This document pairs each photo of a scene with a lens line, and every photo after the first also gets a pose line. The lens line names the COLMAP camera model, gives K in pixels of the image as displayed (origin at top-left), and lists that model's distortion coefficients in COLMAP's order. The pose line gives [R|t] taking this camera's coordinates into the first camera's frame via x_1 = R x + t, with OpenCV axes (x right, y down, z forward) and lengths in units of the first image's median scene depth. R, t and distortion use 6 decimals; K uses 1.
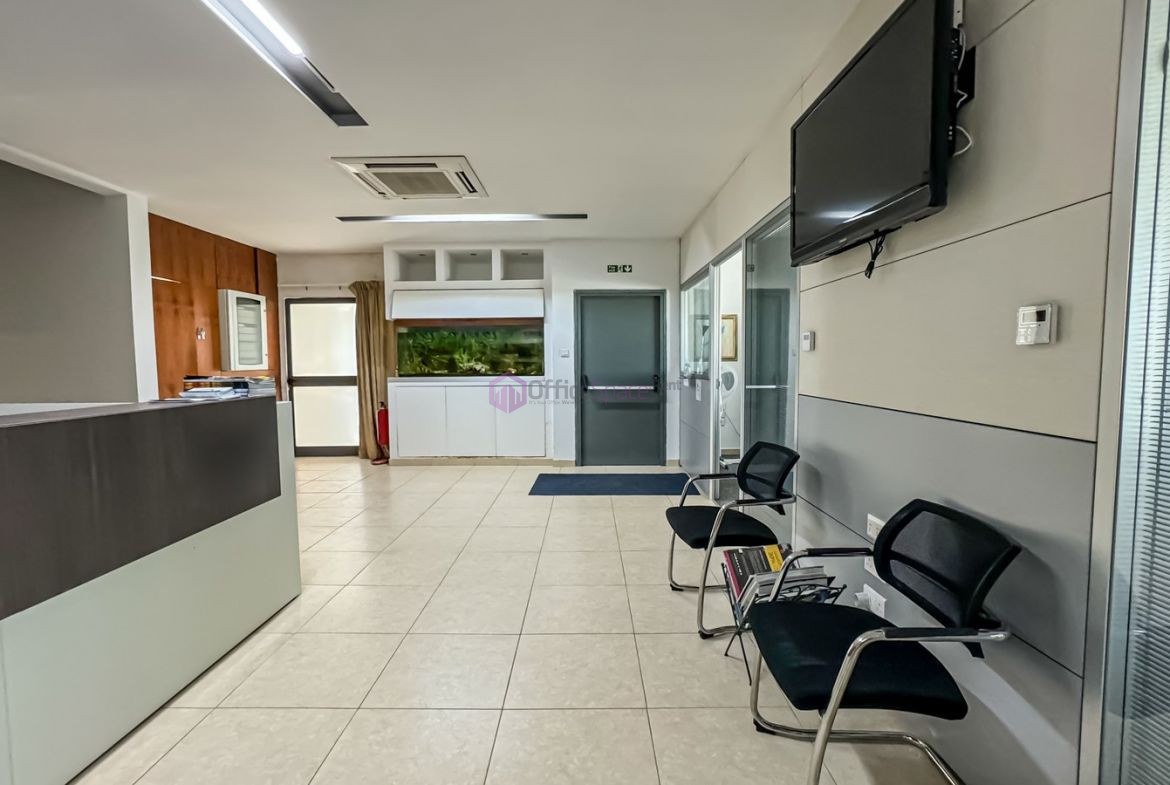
lens RADIAL K [[499.8, 0, 580.4], [0, 499.8, 394.8], [0, 0, 1]] dist [-0.003405, -0.000417]
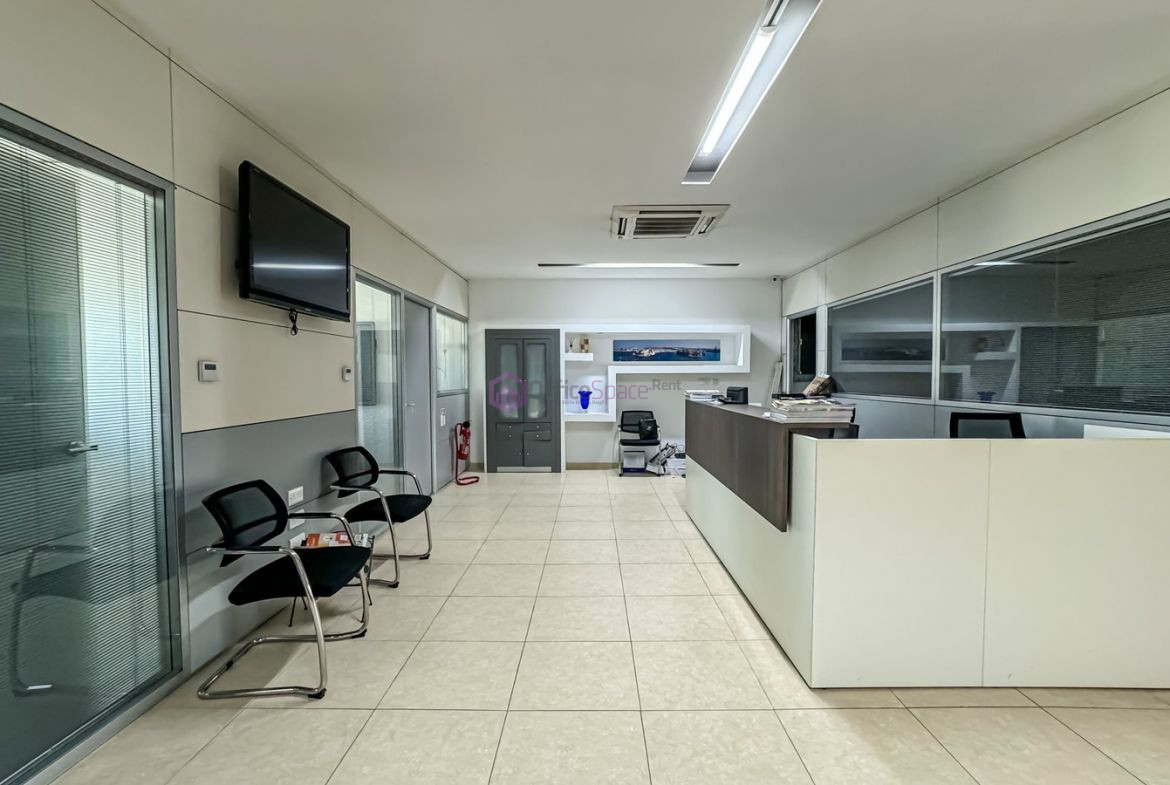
lens RADIAL K [[499.8, 0, 580.4], [0, 499.8, 394.8], [0, 0, 1]] dist [-0.003405, -0.000417]
pose [[-0.999750, 0.008867, 0.020520, -0.248582], [0.010918, 0.994718, 0.102060, -0.144741], [-0.019507, 0.102258, -0.994567, 1.883936]]
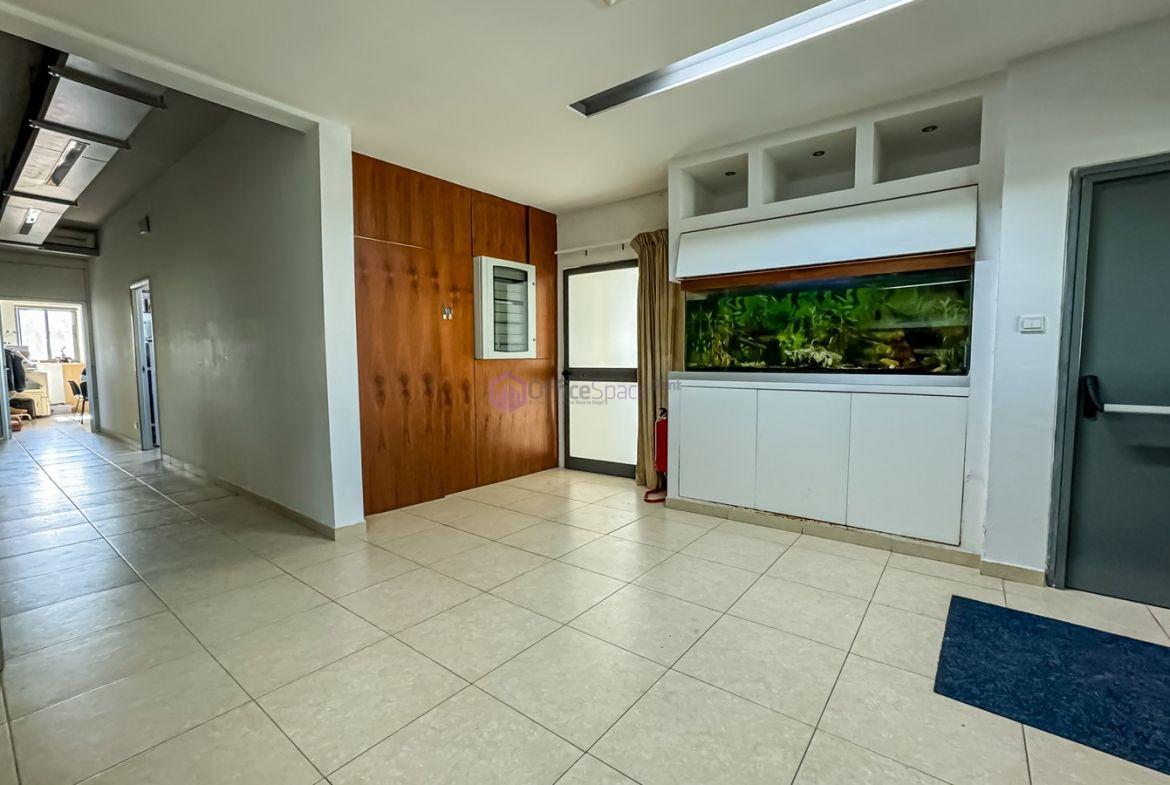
lens RADIAL K [[512.5, 0, 585.0], [0, 512.5, 392.5], [0, 0, 1]] dist [0.020203, -0.000116]
pose [[0.758440, 0.047734, -0.649992, -0.028077], [-0.047705, 0.998705, 0.017678, -0.013238], [0.649994, 0.017601, 0.759735, 0.405146]]
